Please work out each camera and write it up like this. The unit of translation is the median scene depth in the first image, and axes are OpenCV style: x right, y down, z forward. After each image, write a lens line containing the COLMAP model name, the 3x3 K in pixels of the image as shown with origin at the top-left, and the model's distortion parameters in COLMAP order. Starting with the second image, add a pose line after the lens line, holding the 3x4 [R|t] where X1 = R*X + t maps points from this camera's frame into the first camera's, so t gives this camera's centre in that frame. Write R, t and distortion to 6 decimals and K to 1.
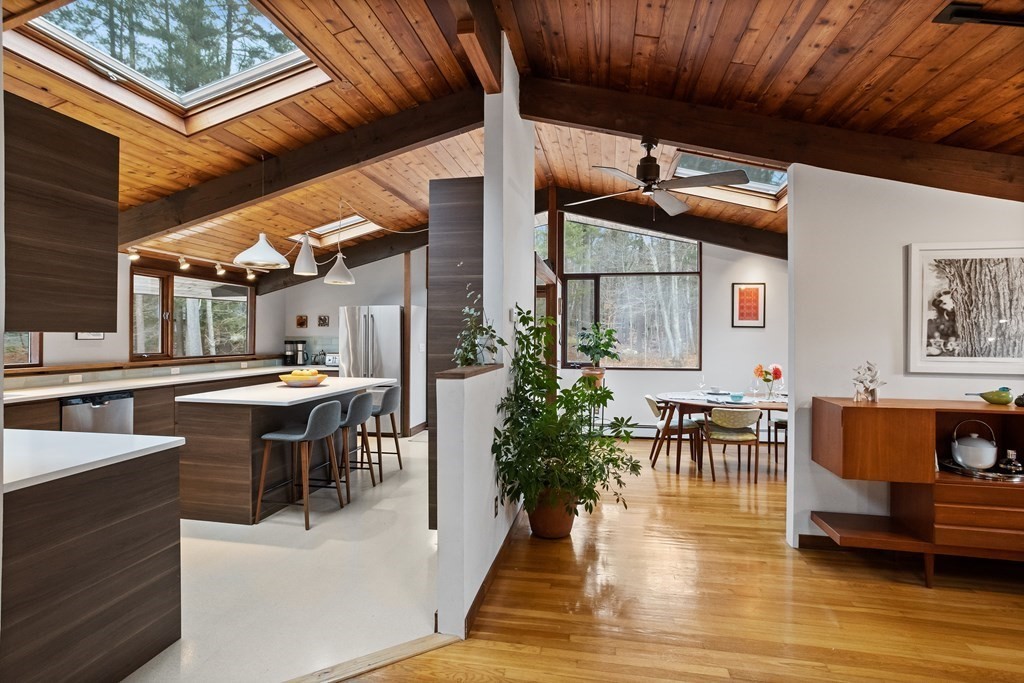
lens RADIAL K [[506.9, 0, 492.2], [0, 506.9, 331.1], [0, 0, 1]] dist [-0.001764, 0.035601]
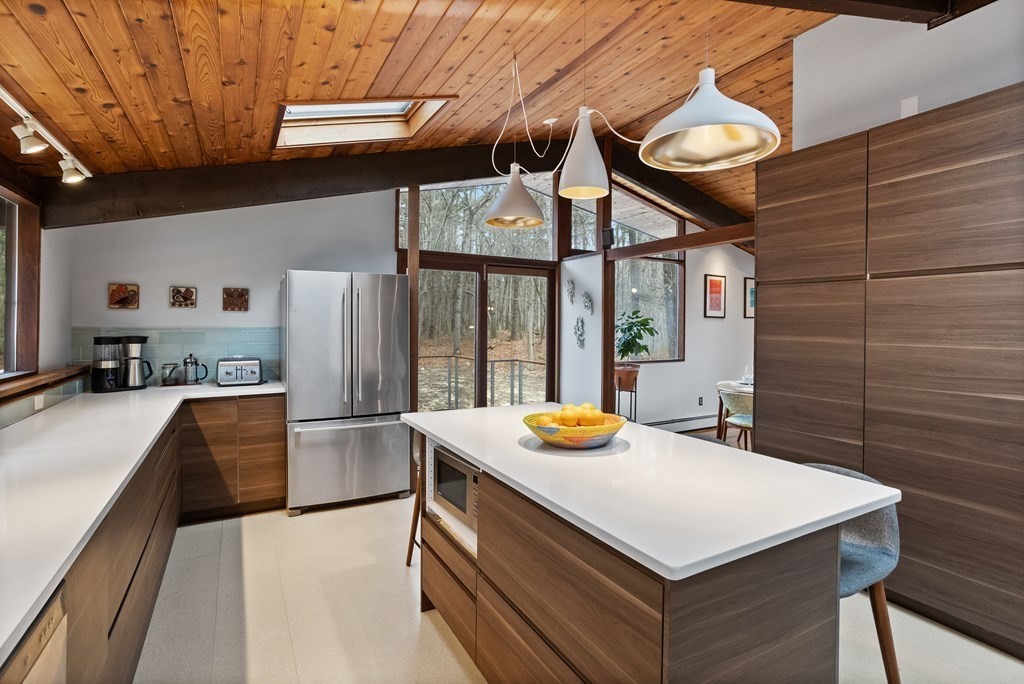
lens RADIAL K [[504.2, 0, 513.1], [0, 504.2, 324.6], [0, 0, 1]] dist [-0.001873, -0.000312]
pose [[0.750068, -0.000969, 0.661360, -0.468985], [-0.007505, 0.999922, 0.009976, 0.000591], [-0.661318, -0.012446, 0.750002, 0.459903]]
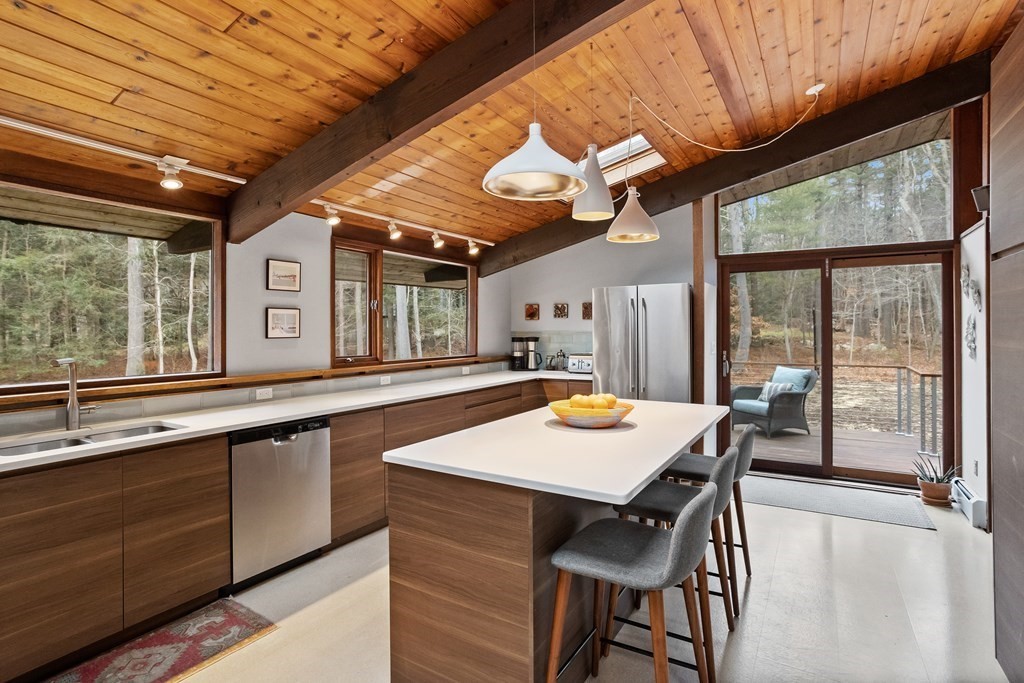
lens RADIAL K [[520.2, 0, 526.7], [0, 520.2, 324.0], [0, 0, 1]] dist [-0.002406, -0.000528]
pose [[0.956697, -0.009965, -0.290914, -0.180113], [0.009542, 0.999950, -0.002872, 0.001723], [0.290928, -0.000028, 0.956745, 0.294949]]
